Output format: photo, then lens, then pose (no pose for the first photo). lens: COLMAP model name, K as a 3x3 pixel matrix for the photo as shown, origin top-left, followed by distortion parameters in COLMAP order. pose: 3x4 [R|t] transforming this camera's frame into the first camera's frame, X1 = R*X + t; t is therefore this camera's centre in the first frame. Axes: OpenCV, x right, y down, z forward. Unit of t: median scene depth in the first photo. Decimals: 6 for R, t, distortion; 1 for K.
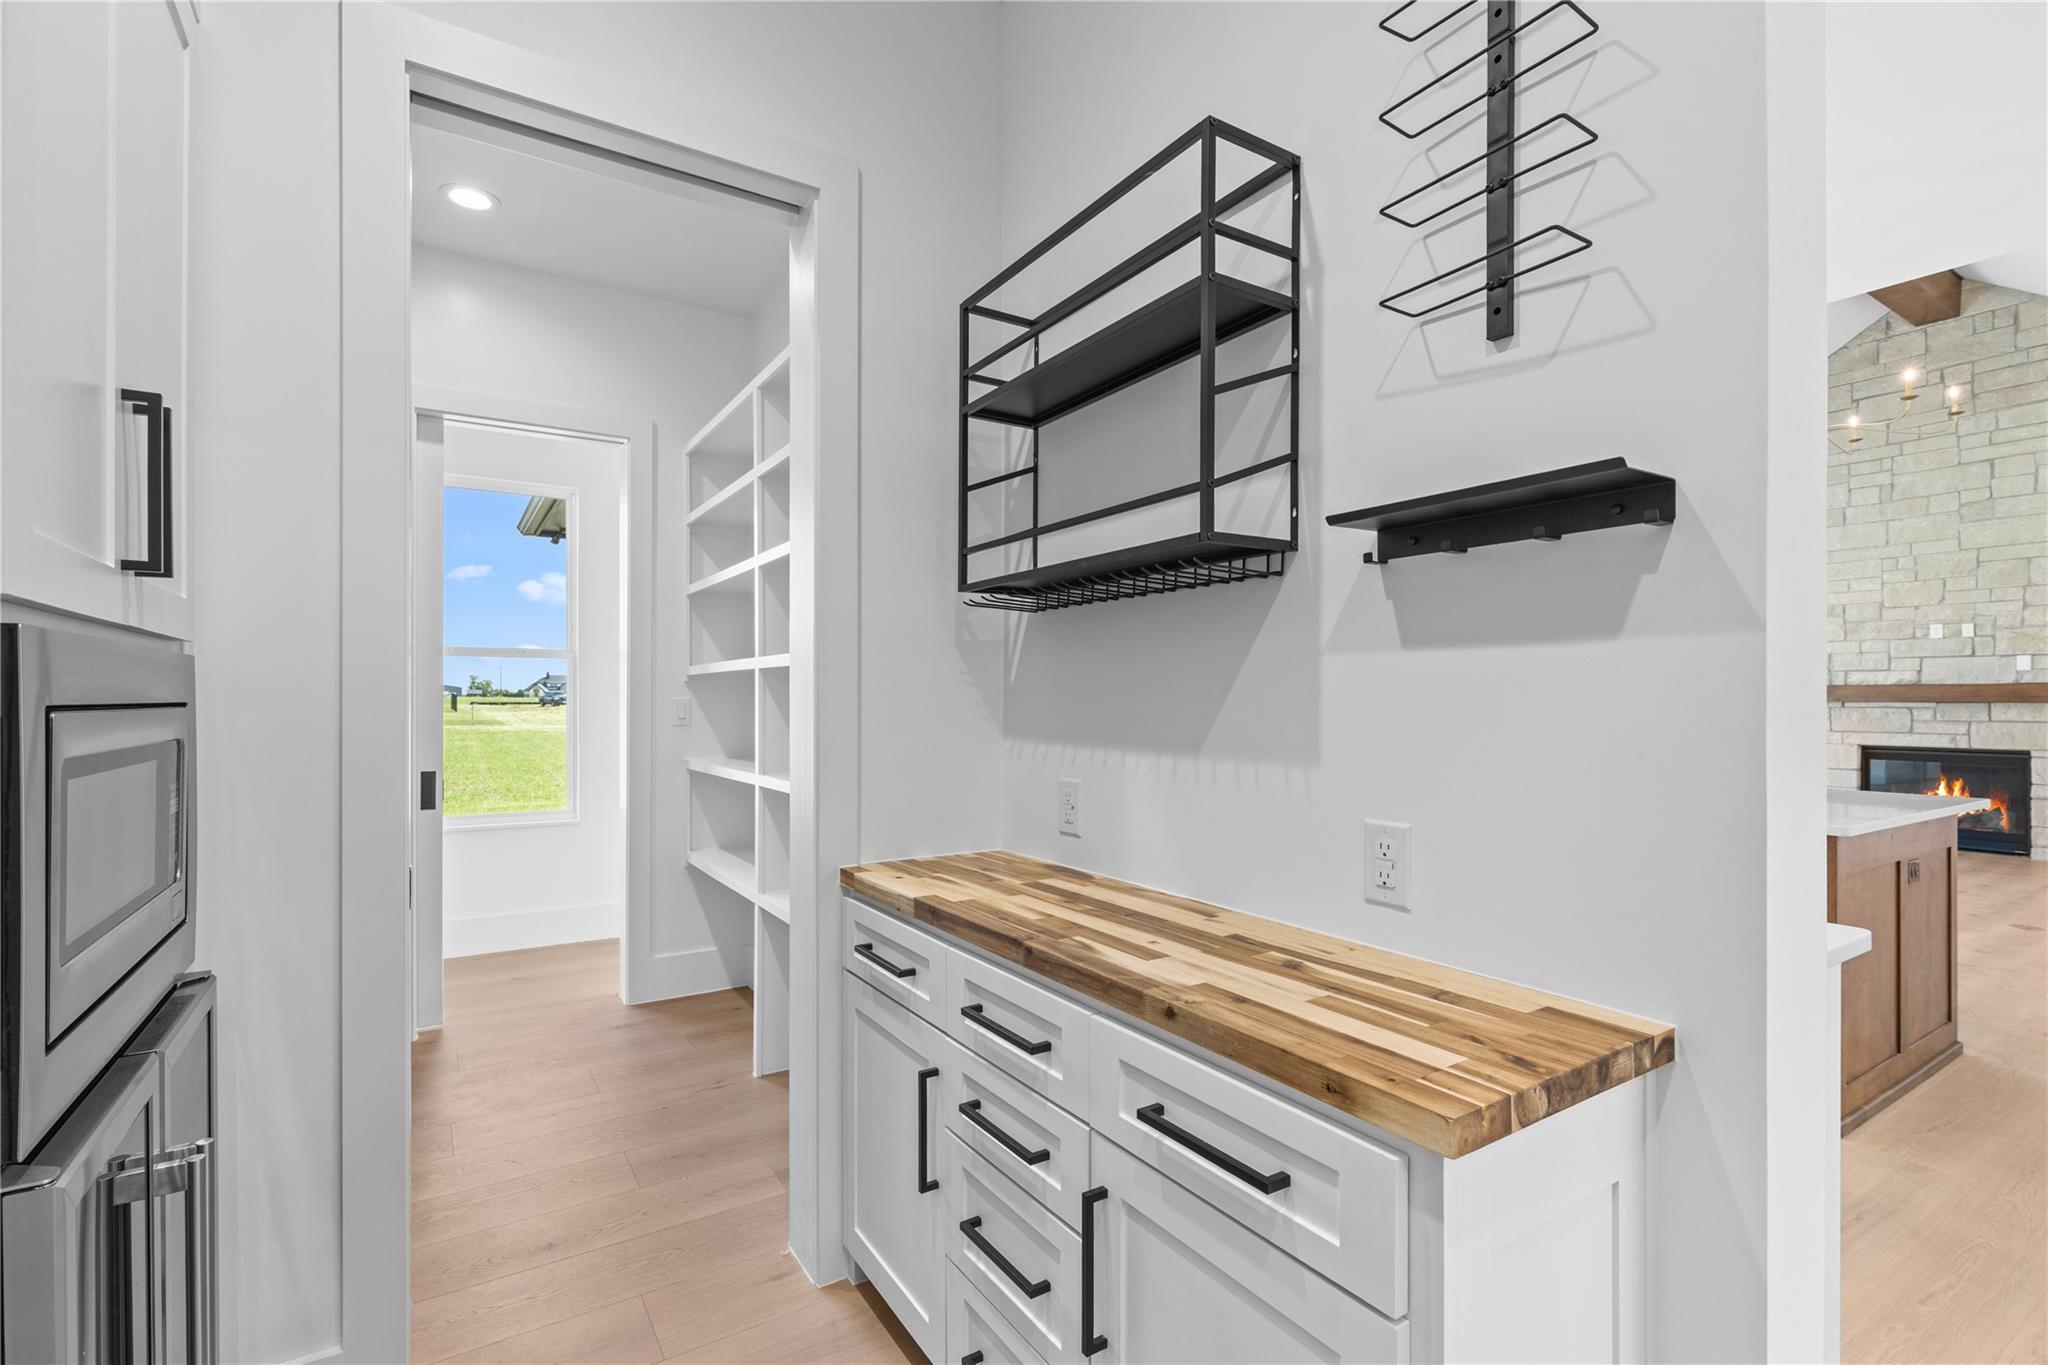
lens RADIAL K [[935.8, 0, 1026.1], [0, 935.8, 688.4], [0, 0, 1]] dist [0.013325, -0.000056]
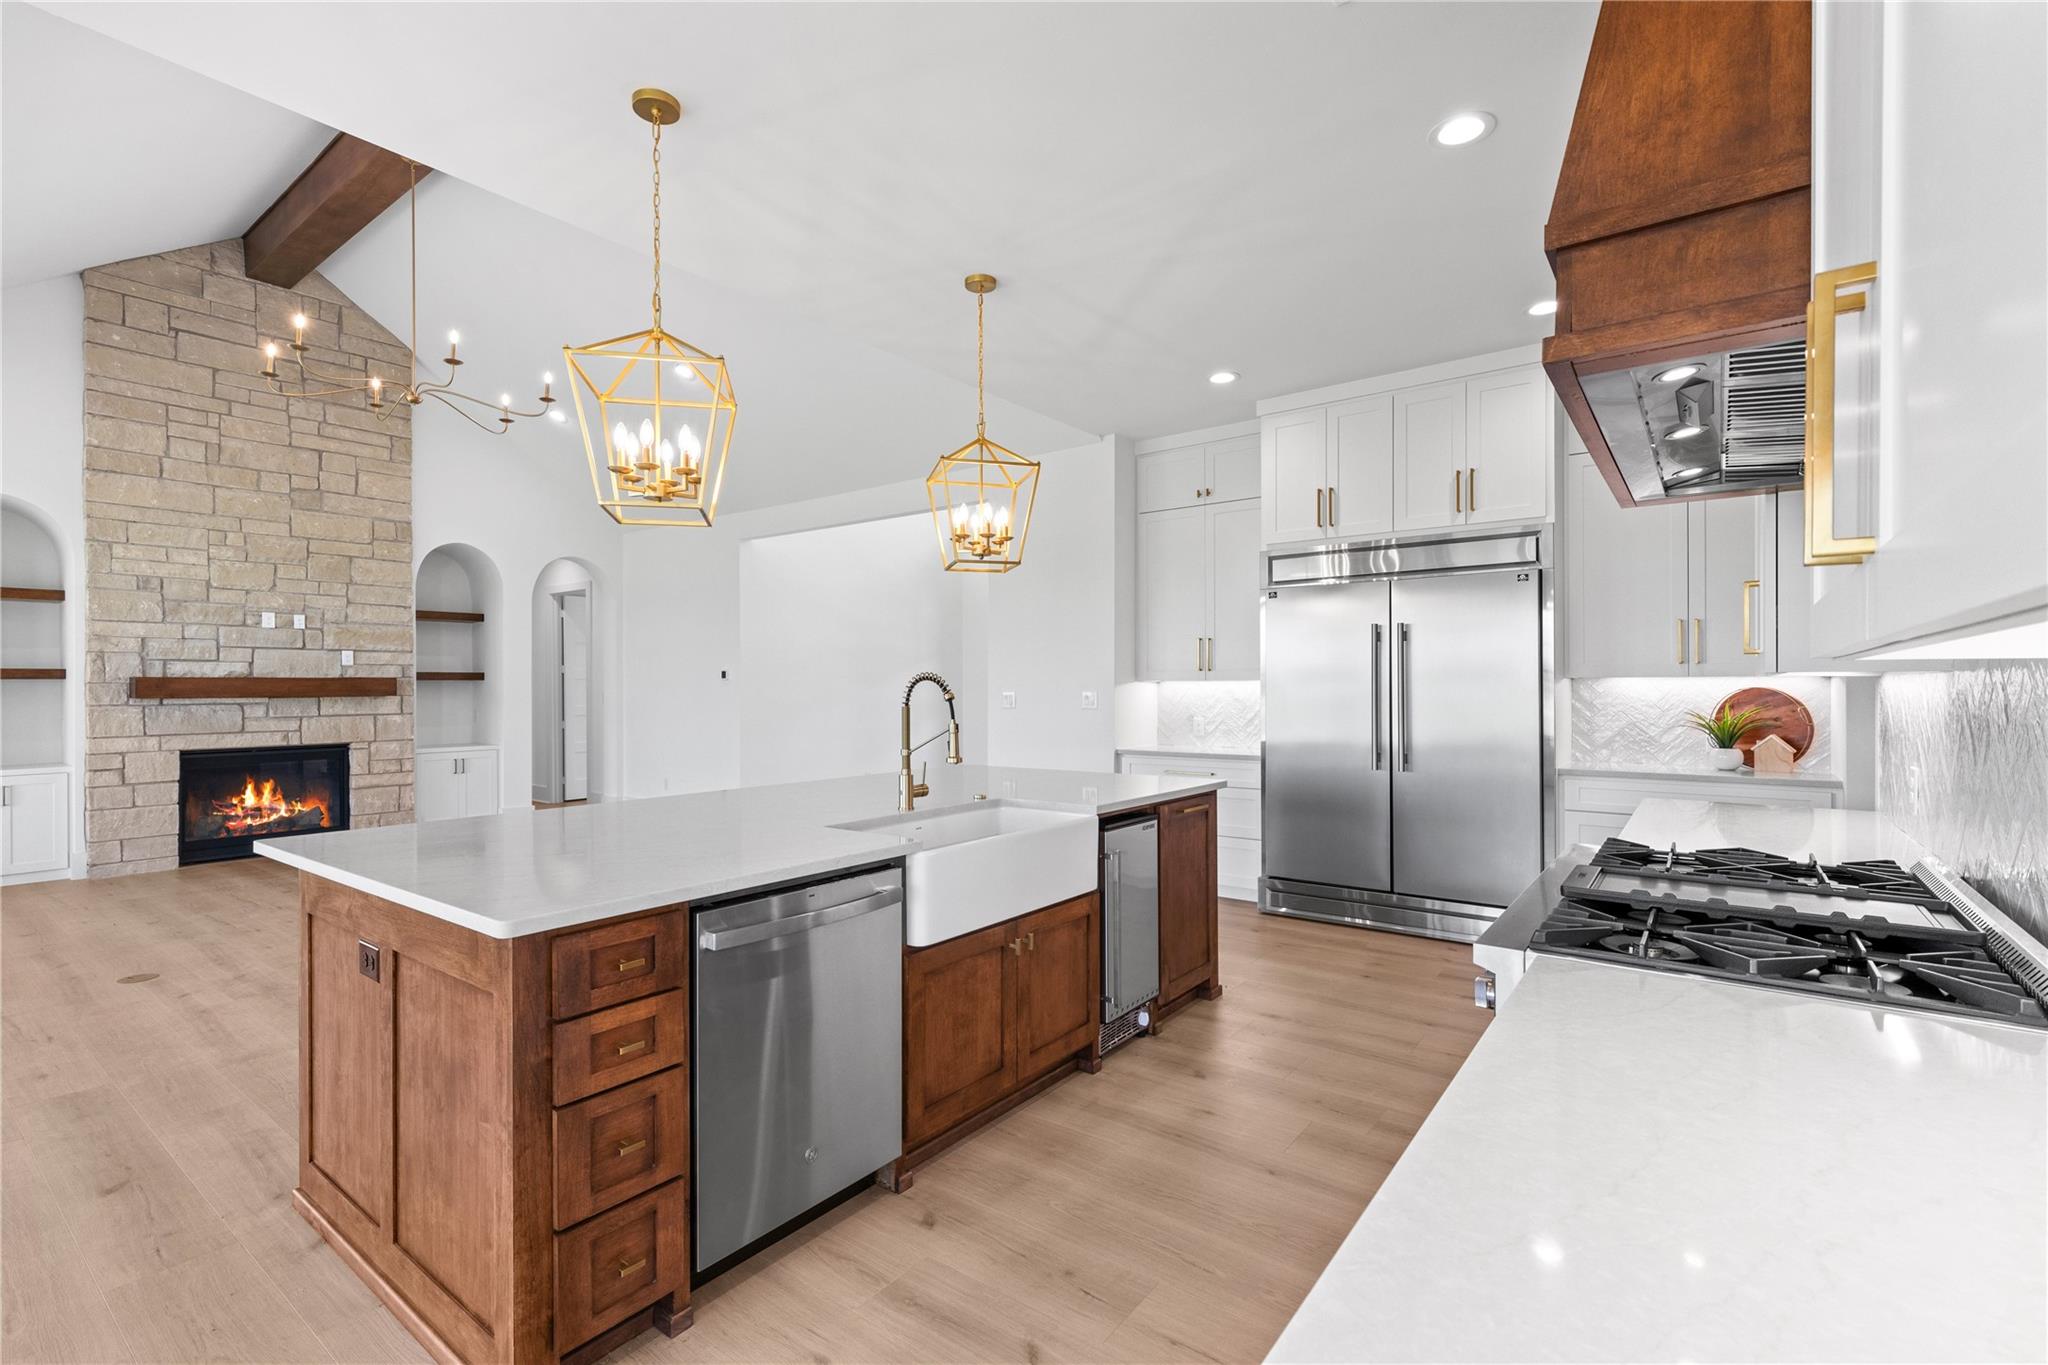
lens RADIAL K [[935.8, 0, 1022.5], [0, 935.8, 692.4], [0, 0, 1]] dist [0.013325, -0.000056]
pose [[-0.342495, 0.006324, 0.939498, -0.147635], [0.006220, 0.999971, -0.004463, 0.018368], [-0.939499, 0.004315, -0.342524, 0.626016]]
